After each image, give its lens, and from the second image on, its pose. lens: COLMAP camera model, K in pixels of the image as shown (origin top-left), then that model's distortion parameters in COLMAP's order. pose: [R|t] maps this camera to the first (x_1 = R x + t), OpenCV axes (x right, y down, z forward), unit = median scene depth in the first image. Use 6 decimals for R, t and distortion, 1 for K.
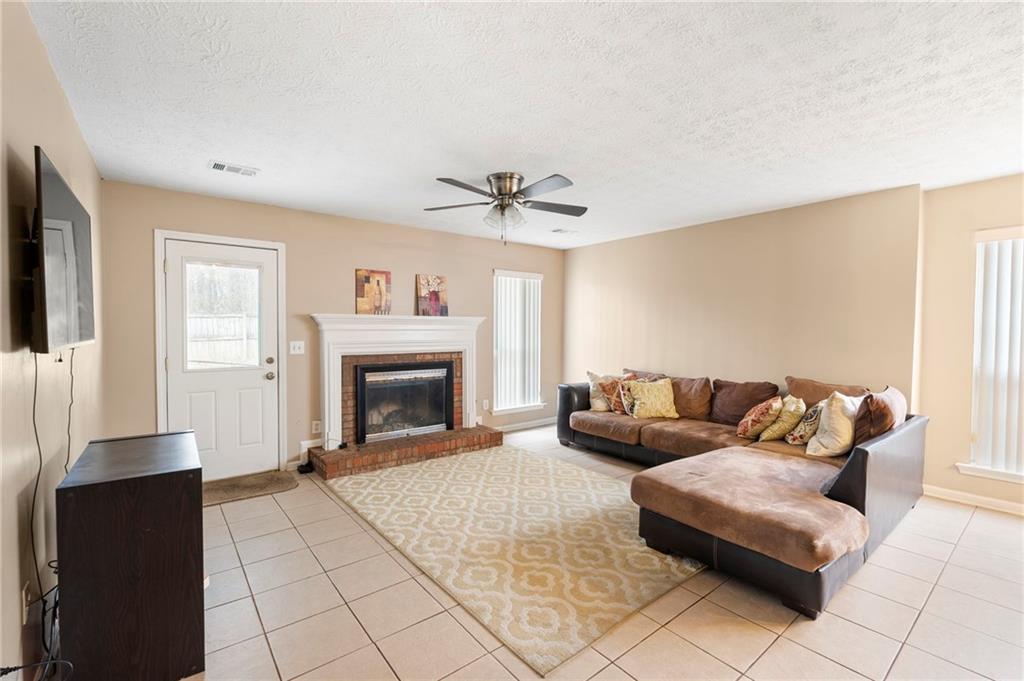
lens RADIAL K [[447.2, 0, 511.5], [0, 447.2, 341.7], [0, 0, 1]] dist [0.000354, 0.000065]
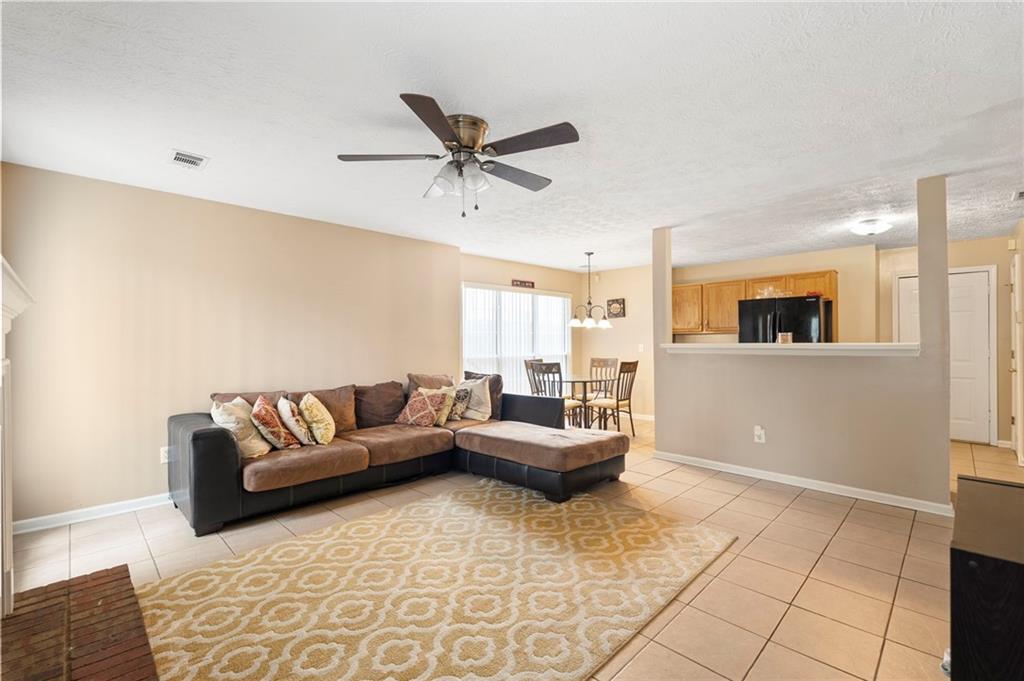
lens RADIAL K [[447.2, 0, 512.4], [0, 447.2, 342.0], [0, 0, 1]] dist [0.000354, 0.000065]
pose [[-0.117530, -0.005081, 0.993056, -0.609110], [0.030945, 0.999483, 0.008776, -0.011335], [-0.992587, 0.031761, -0.117312, 0.818893]]
